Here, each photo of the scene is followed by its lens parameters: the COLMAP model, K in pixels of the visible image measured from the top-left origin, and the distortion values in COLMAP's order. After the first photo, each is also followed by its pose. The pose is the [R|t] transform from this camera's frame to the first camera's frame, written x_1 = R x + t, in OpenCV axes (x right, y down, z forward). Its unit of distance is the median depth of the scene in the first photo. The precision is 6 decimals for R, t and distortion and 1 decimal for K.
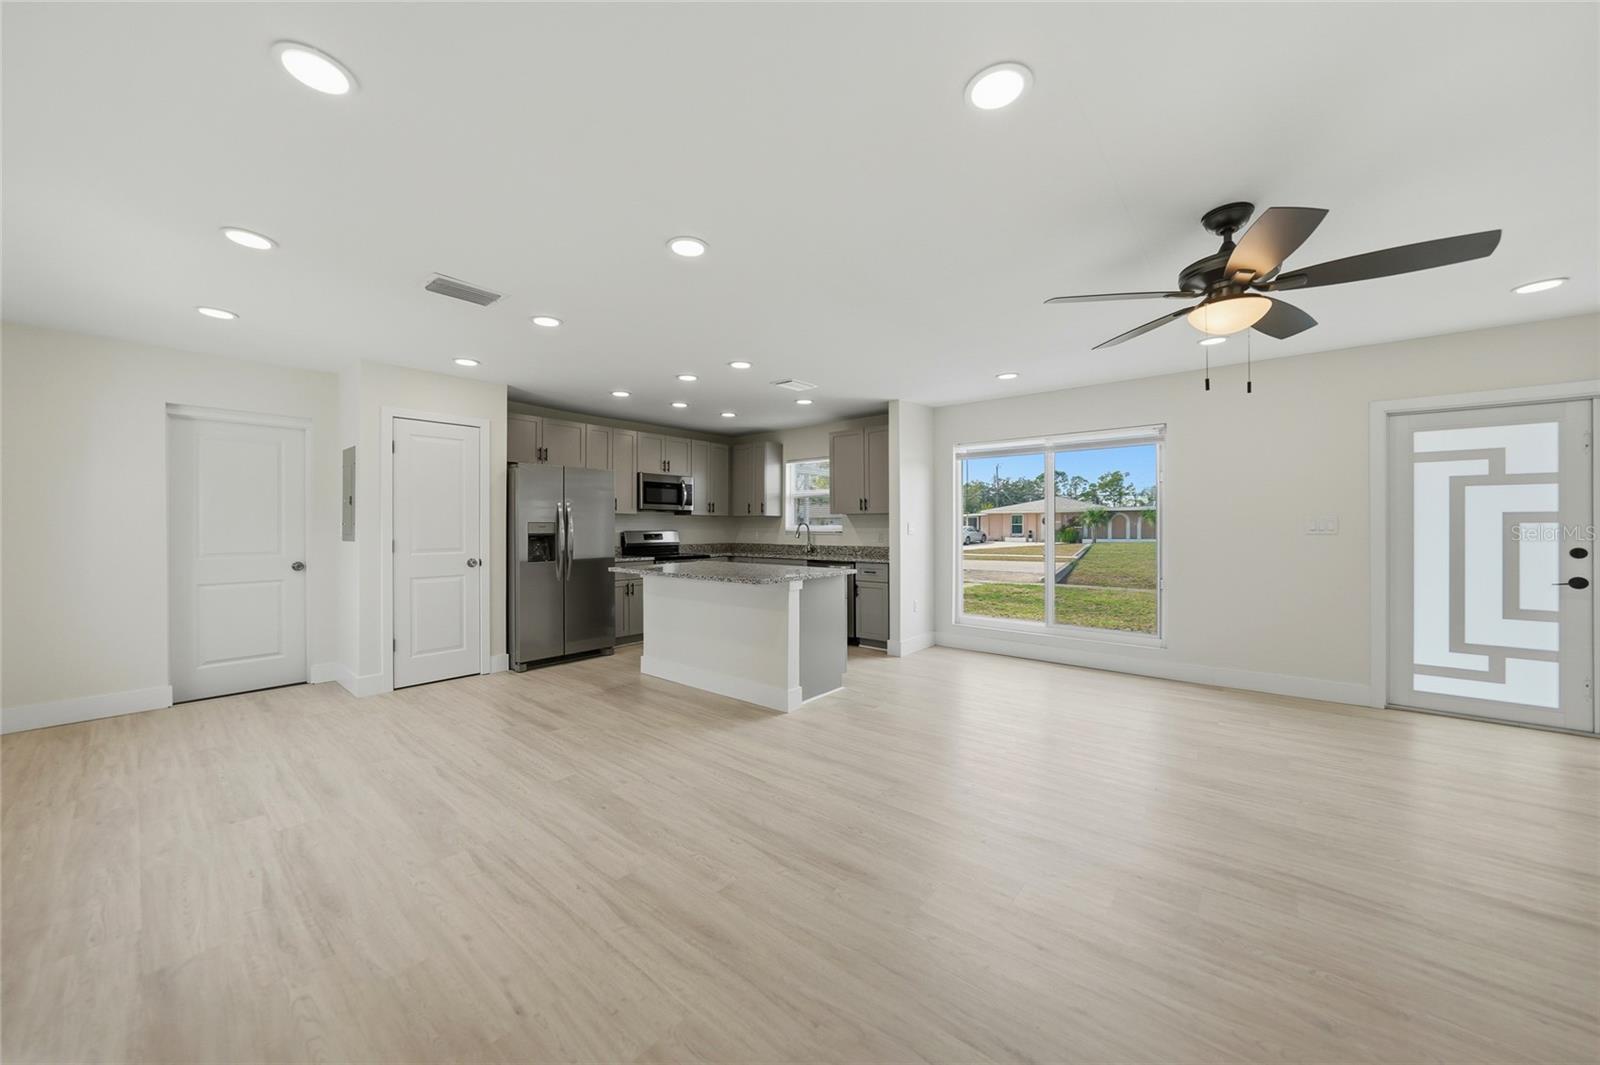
lens RADIAL K [[560.8, 0, 800.1], [0, 560.8, 522.6], [0, 0, 1]] dist [-0.019065, 0.001449]
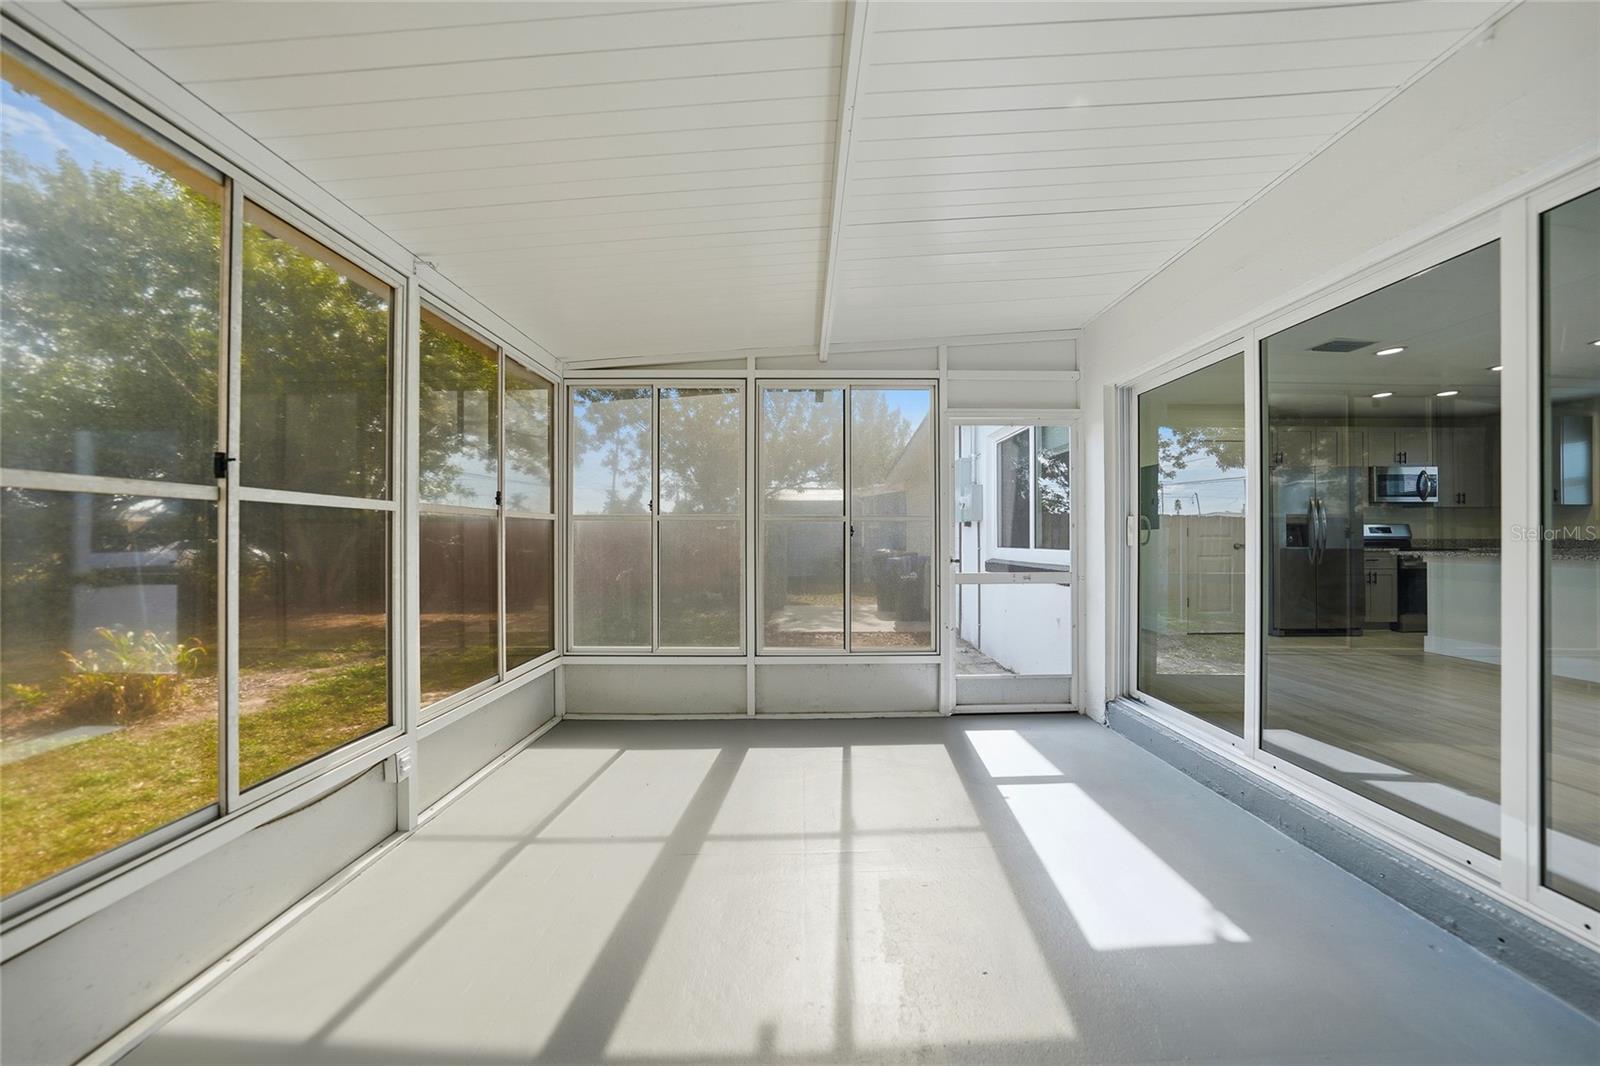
lens RADIAL K [[560.8, 0, 797.0], [0, 560.8, 537.8], [0, 0, 1]] dist [-0.019065, 0.001449]
pose [[0.634119, -0.002943, -0.773230, -0.214997], [0.008760, 0.999956, 0.003378, 0.034640], [0.773186, -0.008915, 0.634117, -0.556094]]
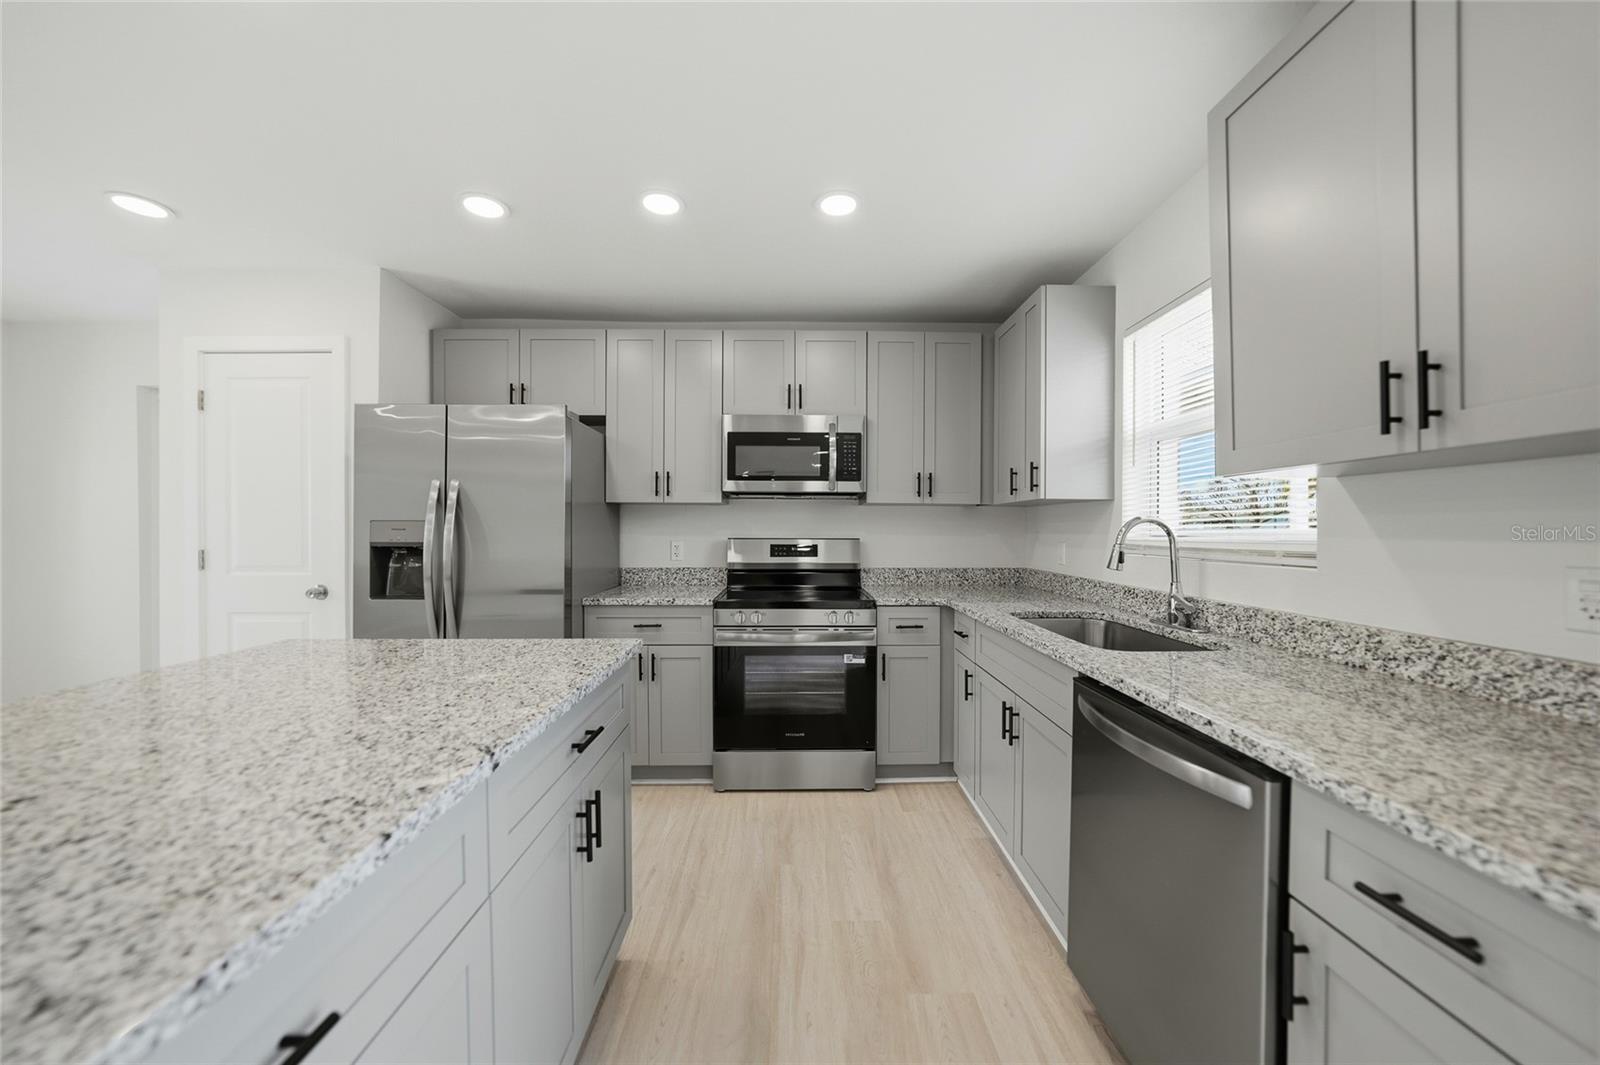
lens RADIAL K [[560.8, 0, 795.2], [0, 560.8, 526.8], [0, 0, 1]] dist [-0.019065, 0.001449]
pose [[0.648088, -0.000750, -0.761565, 0.139290], [0.003952, 0.999989, 0.002378, 0.005164], [0.761555, -0.004551, 0.648084, 0.898616]]
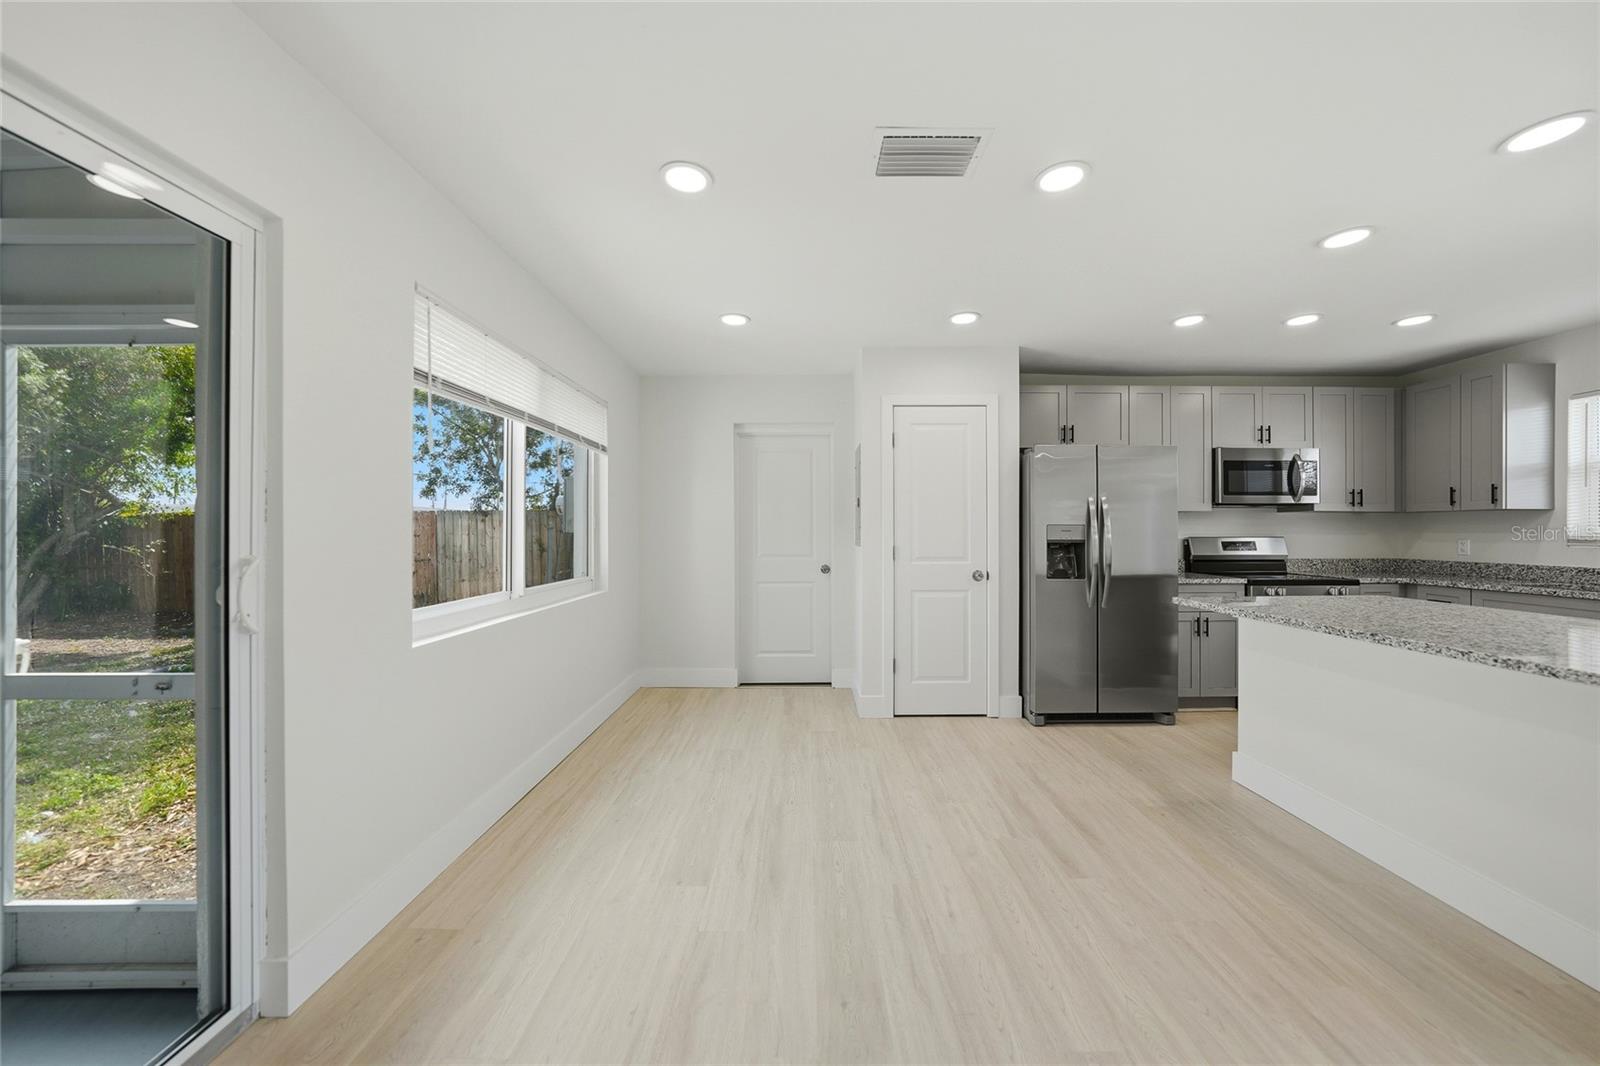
lens RADIAL K [[560.8, 0, 799.3], [0, 560.8, 530.7], [0, 0, 1]] dist [-0.019065, 0.001449]
pose [[0.629305, 0.000708, -0.777158, -0.108499], [0.006126, 0.999964, 0.005872, 0.001029], [0.777134, -0.008456, 0.629278, 0.255893]]
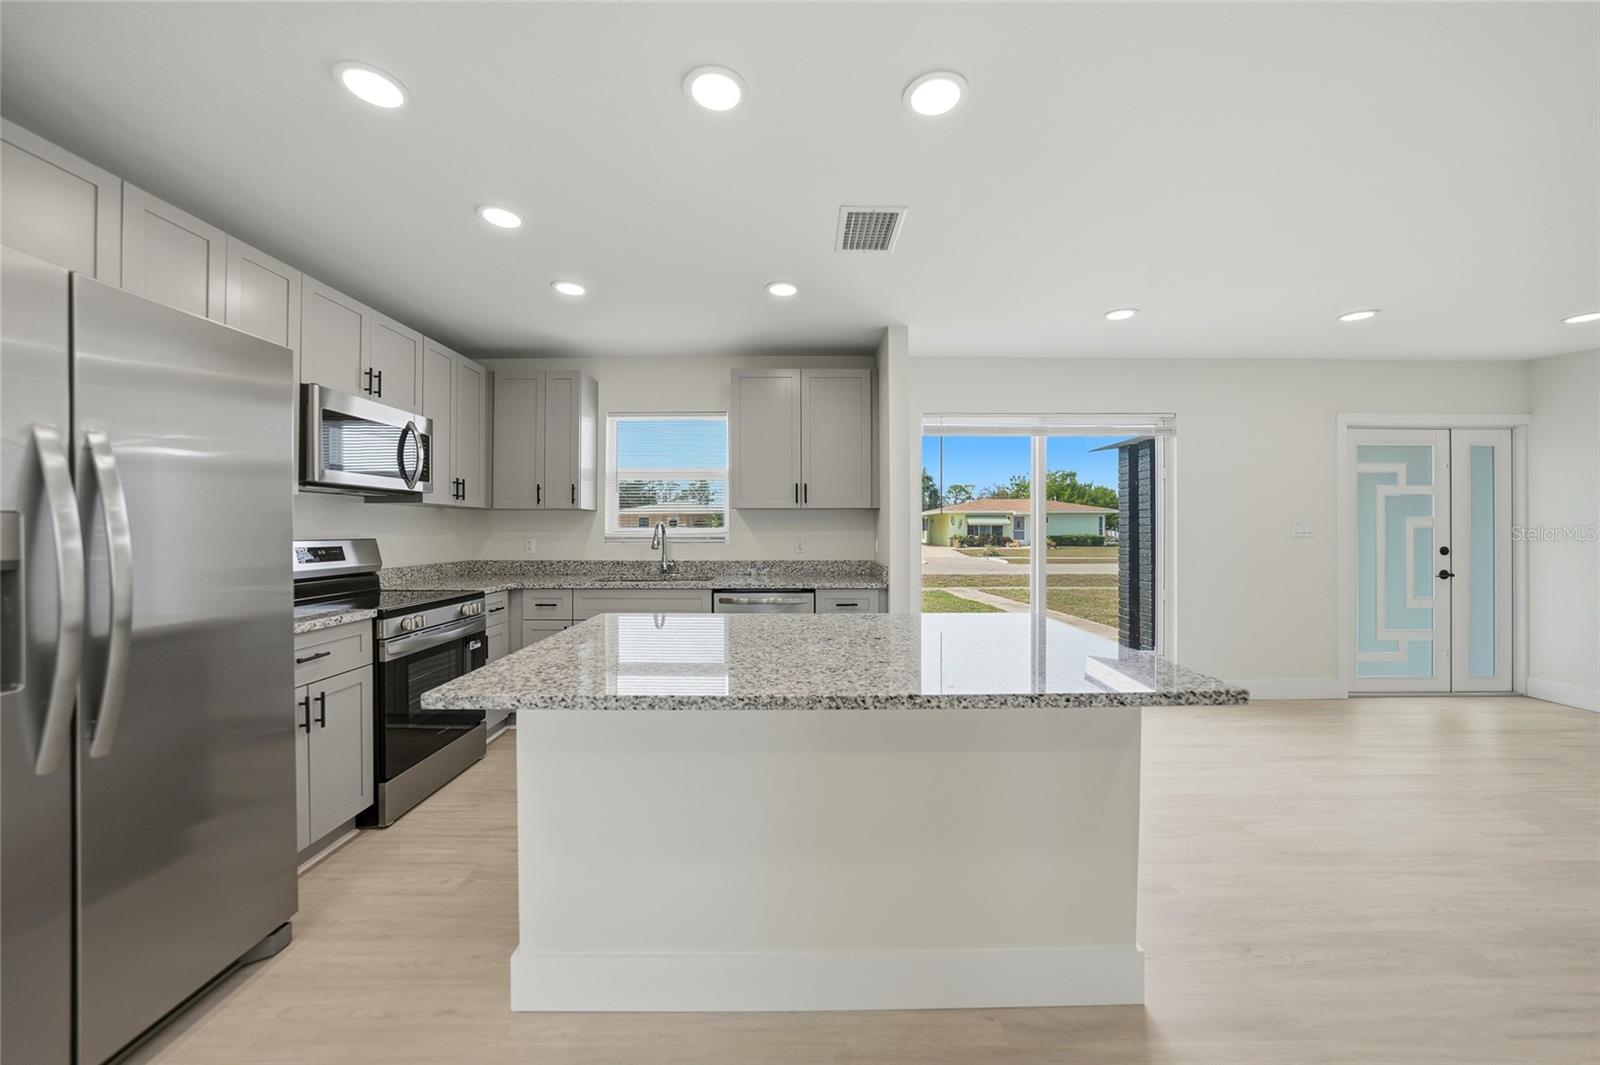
lens RADIAL K [[560.8, 0, 798.7], [0, 560.8, 525.9], [0, 0, 1]] dist [-0.019065, 0.001449]
pose [[0.769906, 0.003529, 0.638148, -0.329811], [-0.005667, 0.999983, 0.001308, 0.003456], [-0.638132, -0.004623, 0.769913, 0.619676]]
